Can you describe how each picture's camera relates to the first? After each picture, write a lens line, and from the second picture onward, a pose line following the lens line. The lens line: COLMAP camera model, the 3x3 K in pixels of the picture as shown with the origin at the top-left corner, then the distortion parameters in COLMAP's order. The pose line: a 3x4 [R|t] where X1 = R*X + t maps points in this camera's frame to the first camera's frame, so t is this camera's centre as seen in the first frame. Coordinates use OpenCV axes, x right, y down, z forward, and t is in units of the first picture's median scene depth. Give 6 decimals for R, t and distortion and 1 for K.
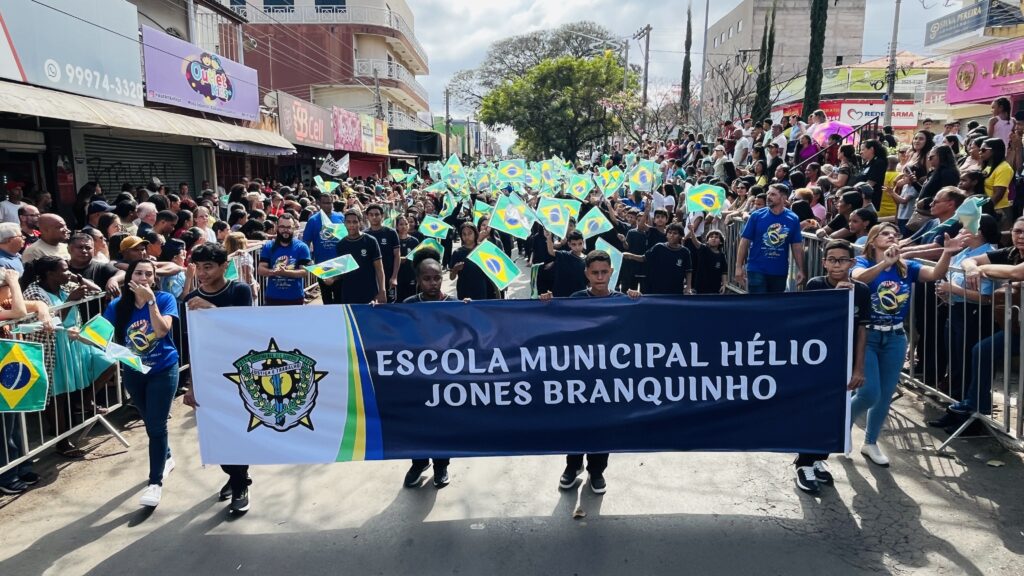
lens RADIAL K [[648.0, 0, 507.5], [0, 648.0, 289.3], [0, 0, 1]] dist [0.003473, -0.008509]
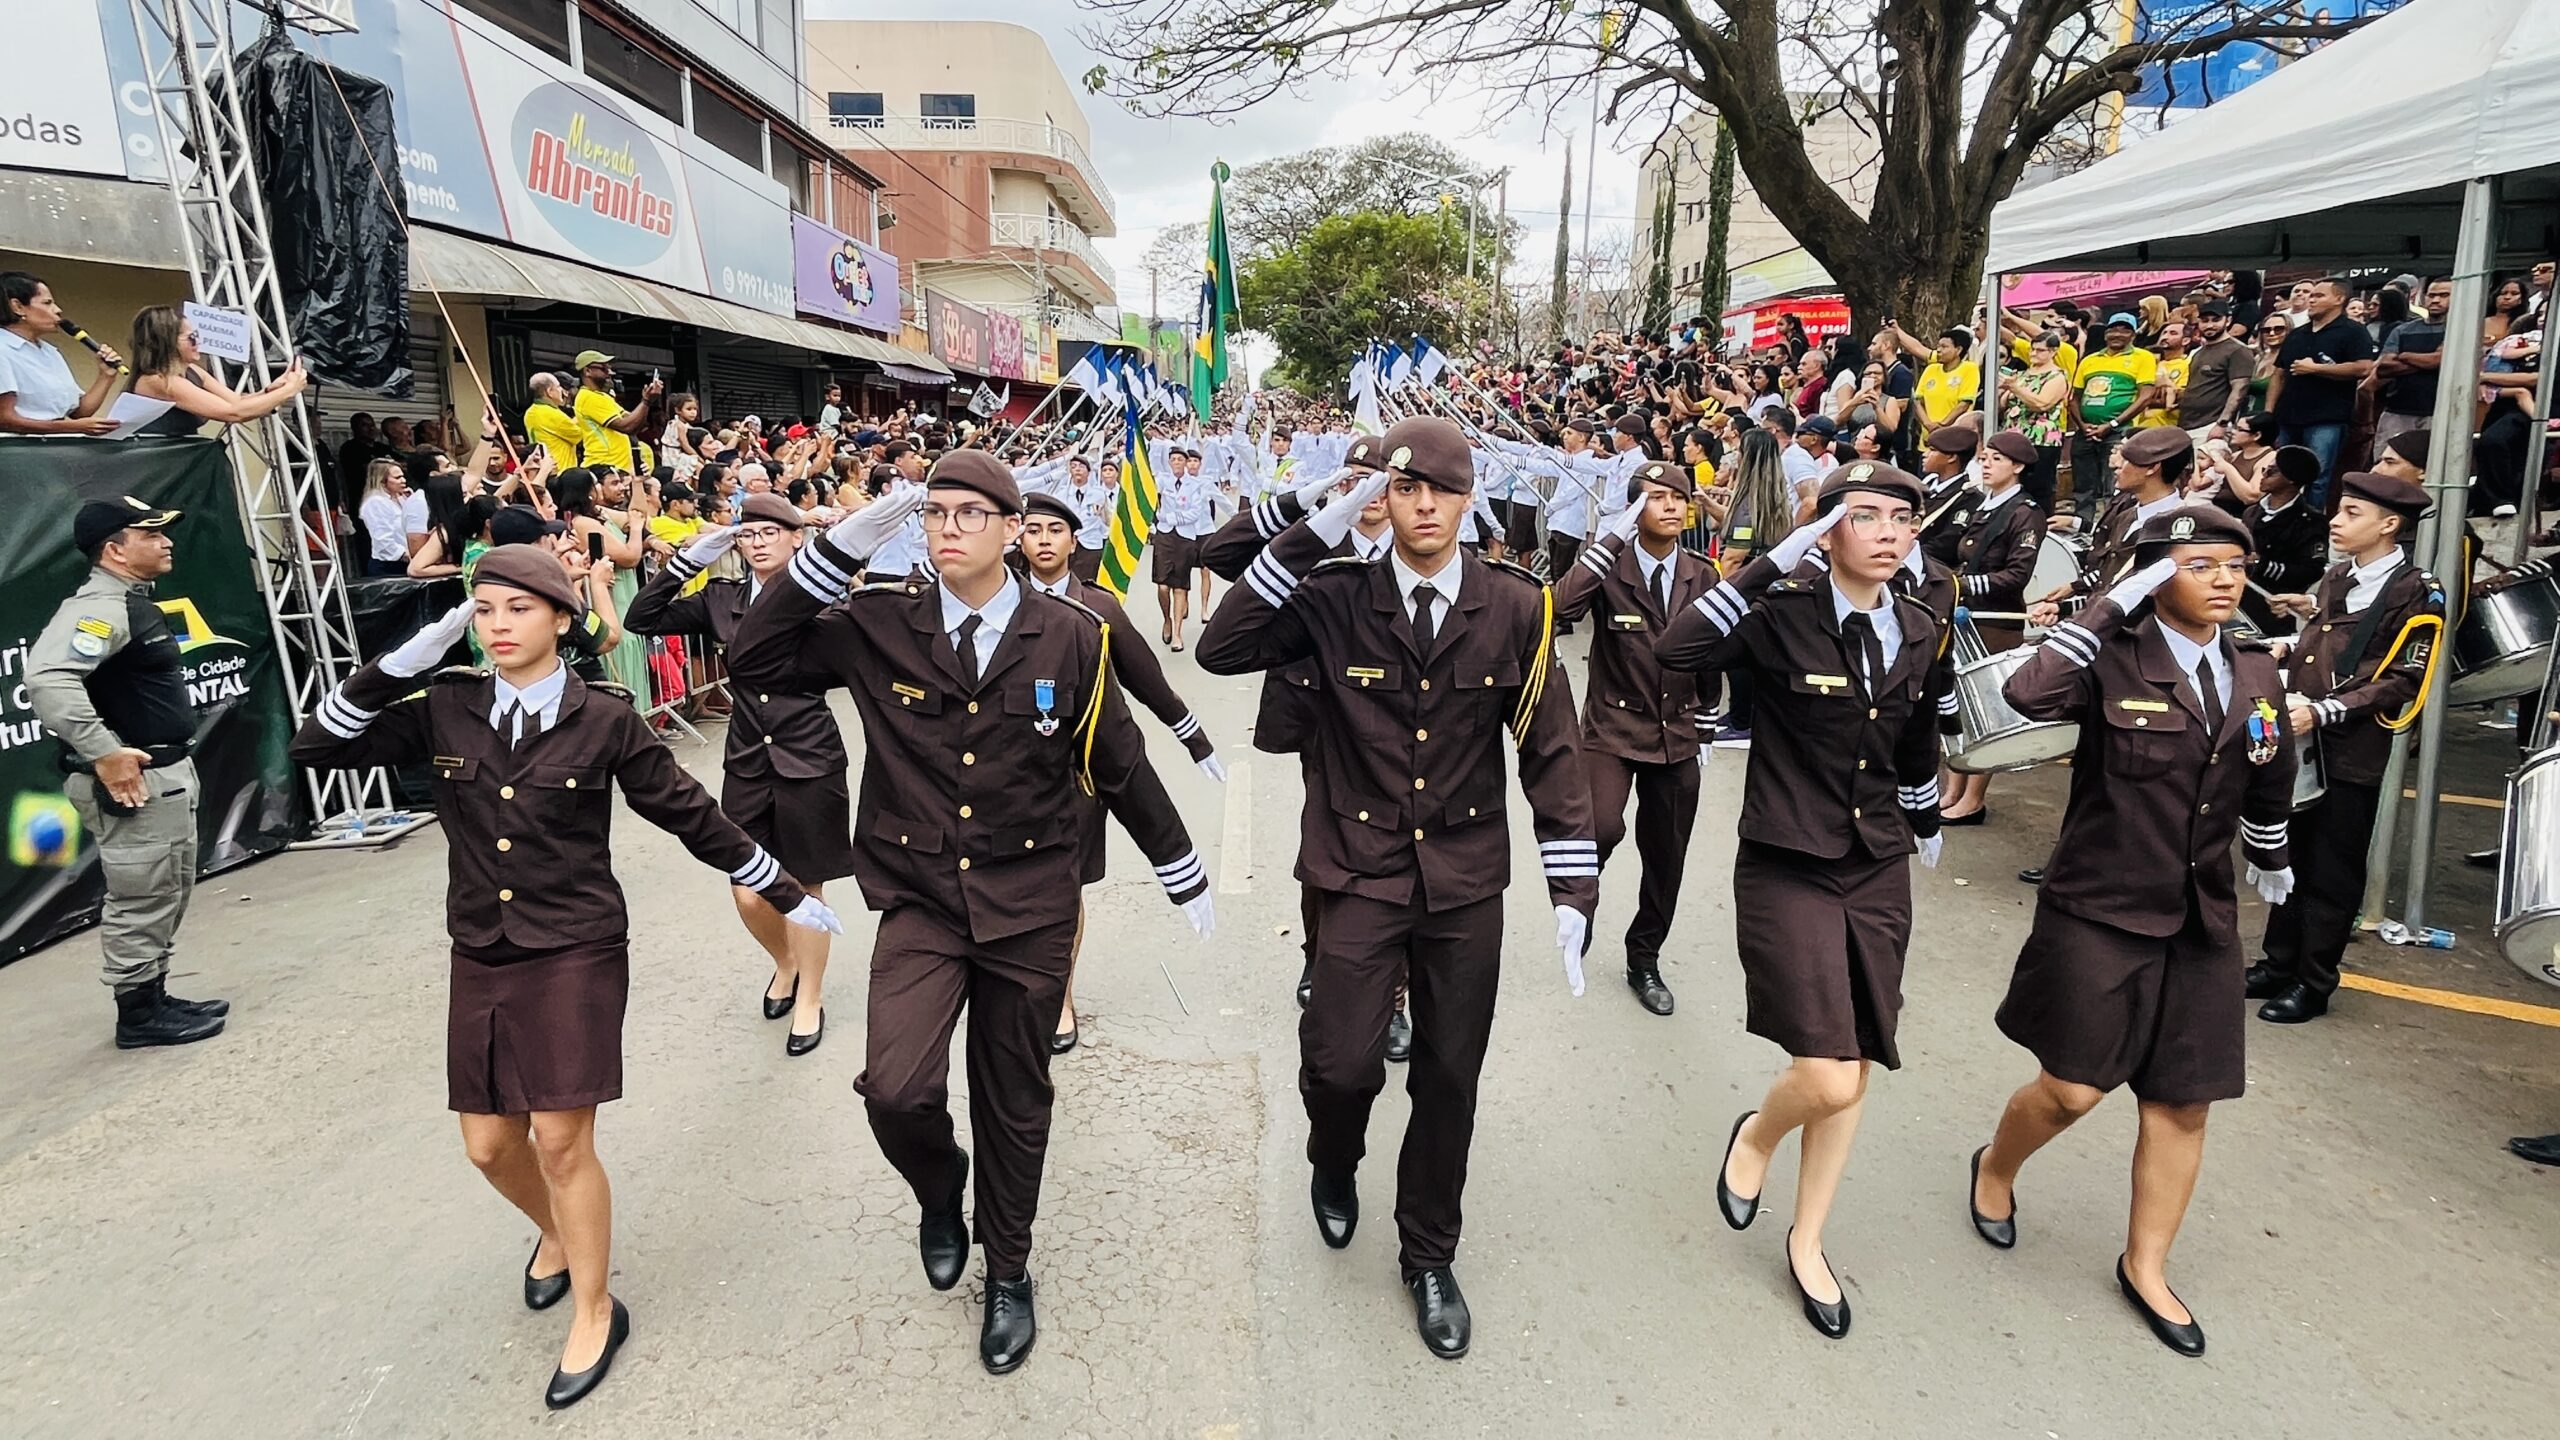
lens RADIAL K [[1340.4, 0, 1274.8], [0, 1340.4, 721.6], [0, 0, 1]] dist [-0.007333, 0.002625]
pose [[0.999897, 0.006317, 0.012907, -0.002062], [-0.006817, 0.999213, 0.039083, 0.041263], [-0.012650, -0.039167, 0.999153, -0.193355]]
